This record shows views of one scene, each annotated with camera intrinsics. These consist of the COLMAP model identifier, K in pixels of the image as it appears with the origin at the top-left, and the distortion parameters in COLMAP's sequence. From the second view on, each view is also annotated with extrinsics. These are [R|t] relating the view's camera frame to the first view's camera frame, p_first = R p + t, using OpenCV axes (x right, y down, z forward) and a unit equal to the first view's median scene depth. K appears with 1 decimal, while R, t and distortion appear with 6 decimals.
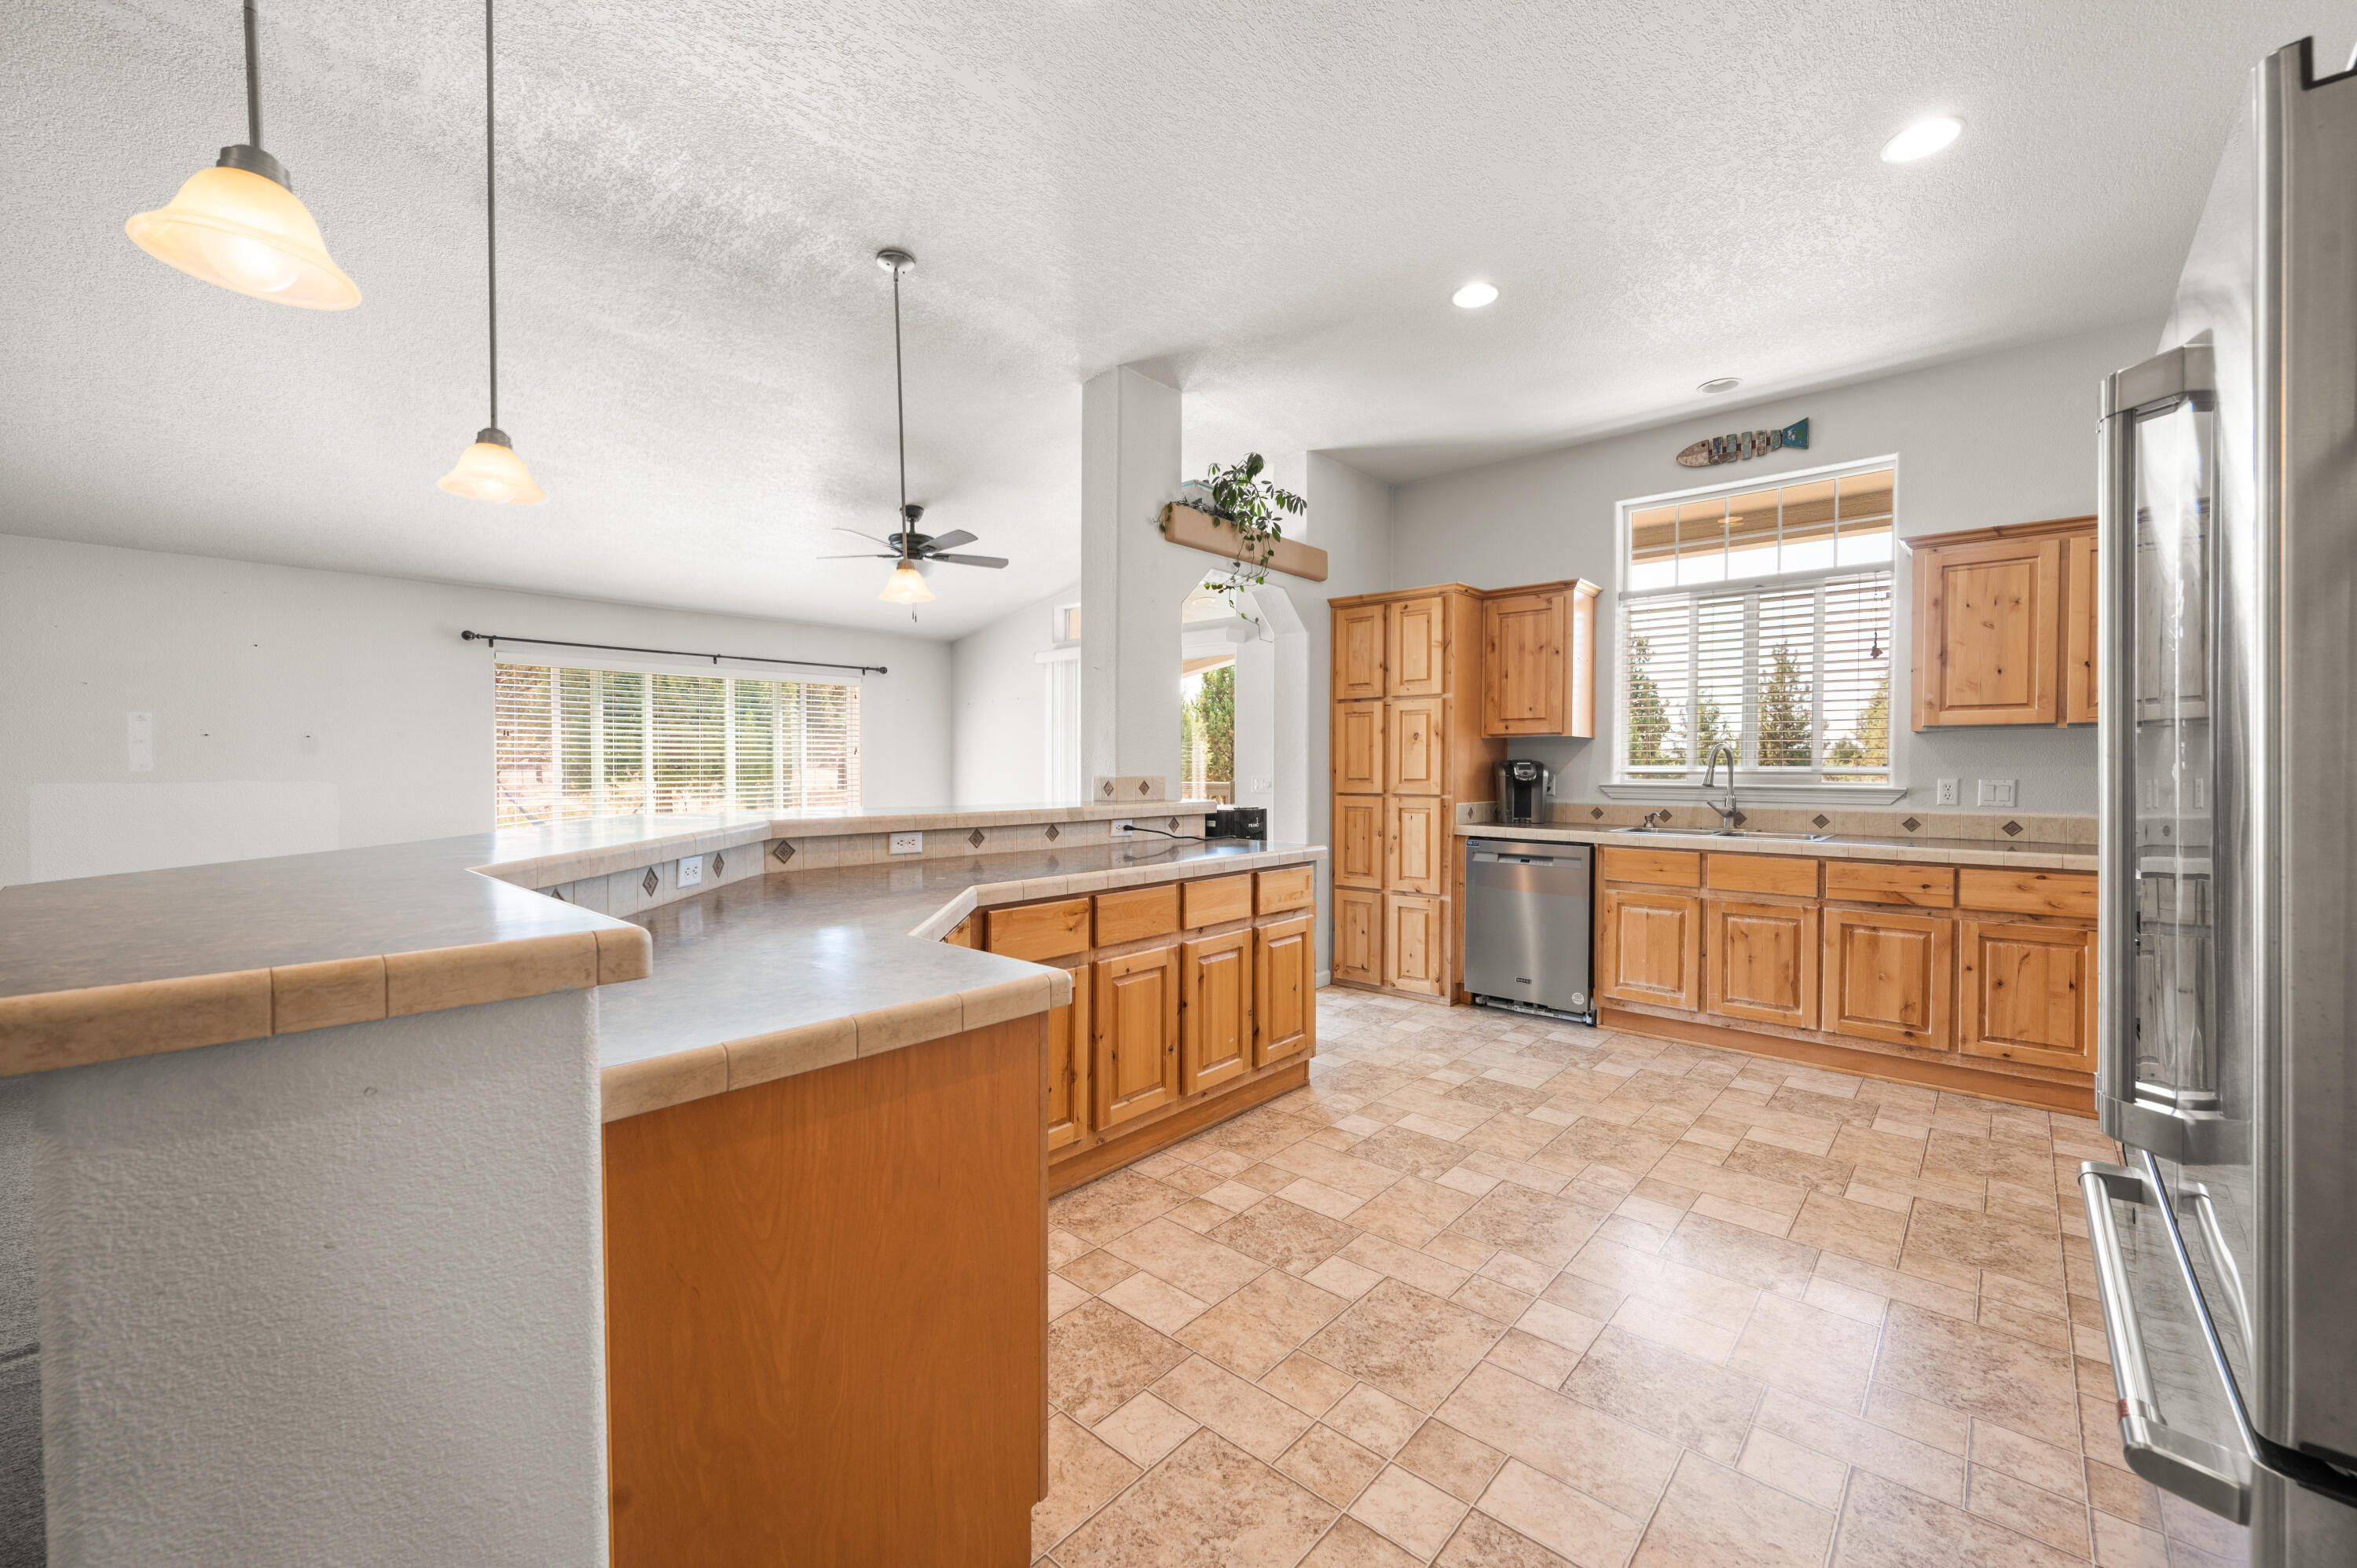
lens RADIAL K [[927.1, 0, 1178.9], [0, 927.1, 780.6], [0, 0, 1]] dist [0.000667, 0.000223]
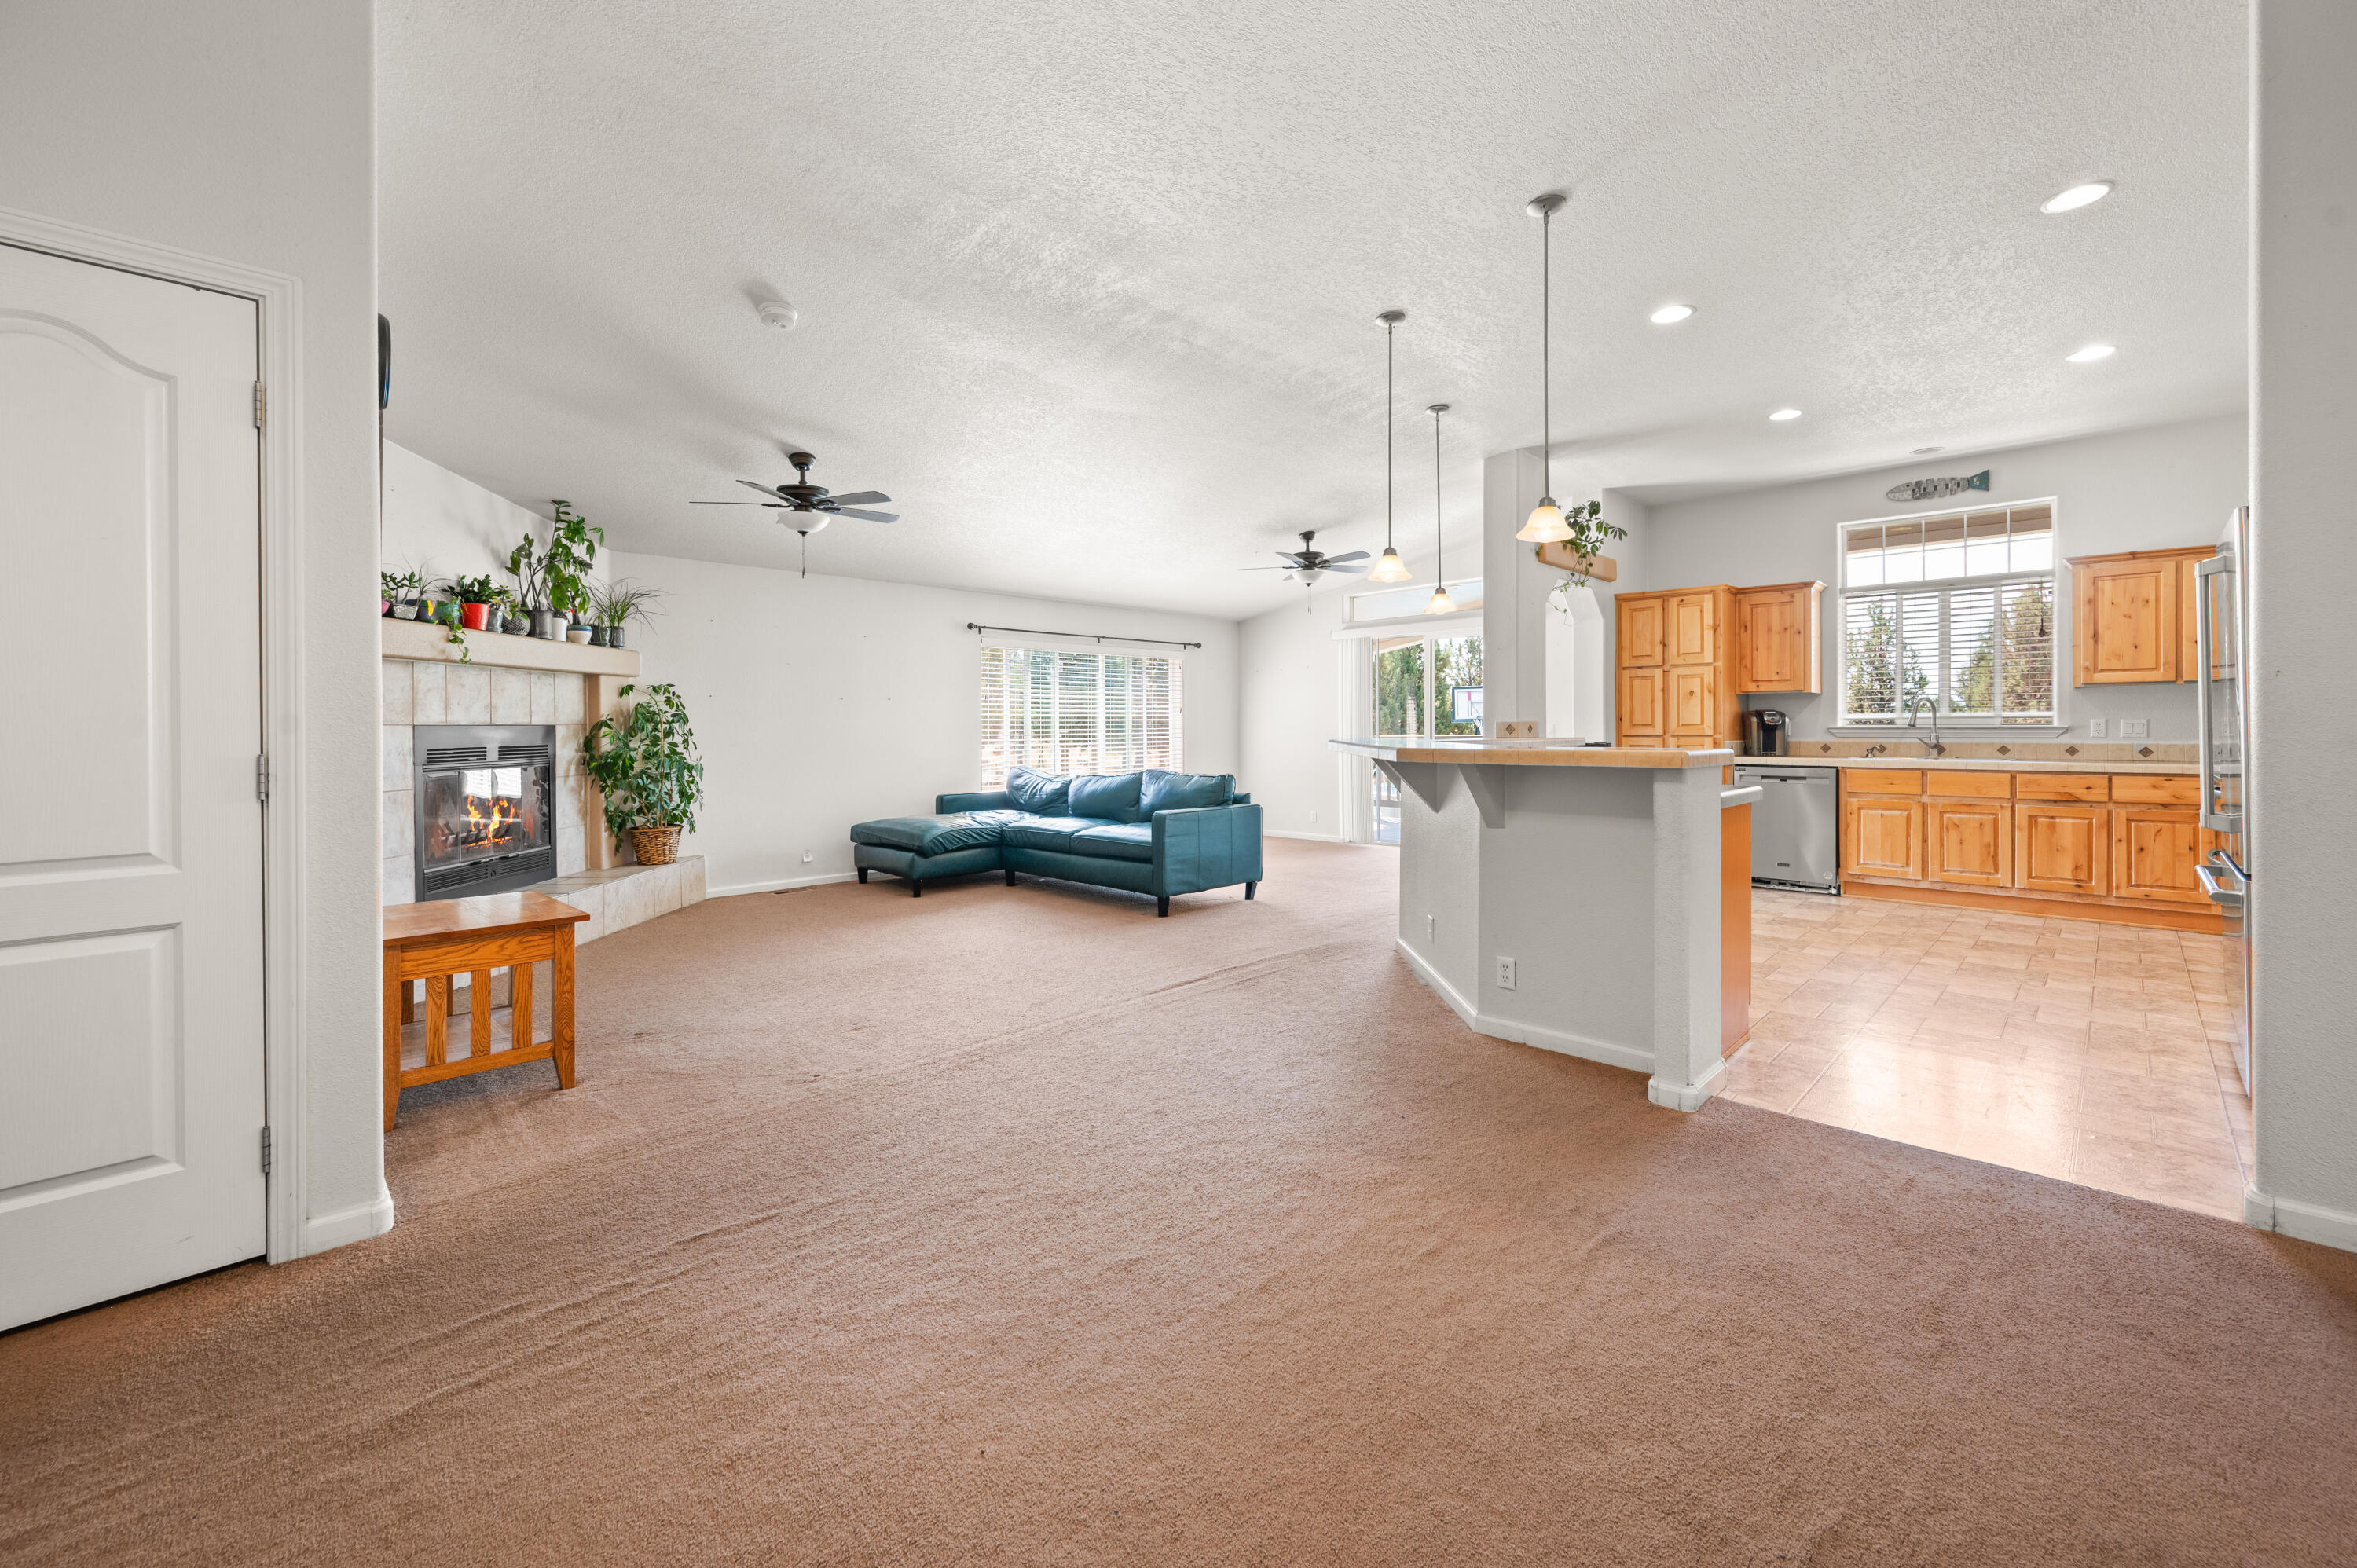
lens RADIAL K [[945.6, 0, 1185.2], [0, 945.6, 729.0], [0, 0, 1]] dist [0.001709, 0.000175]
pose [[0.998908, -0.006111, -0.046324, -0.490168], [0.005384, 0.999861, -0.015801, 0.026975], [0.046414, 0.015535, 0.998801, -0.506809]]
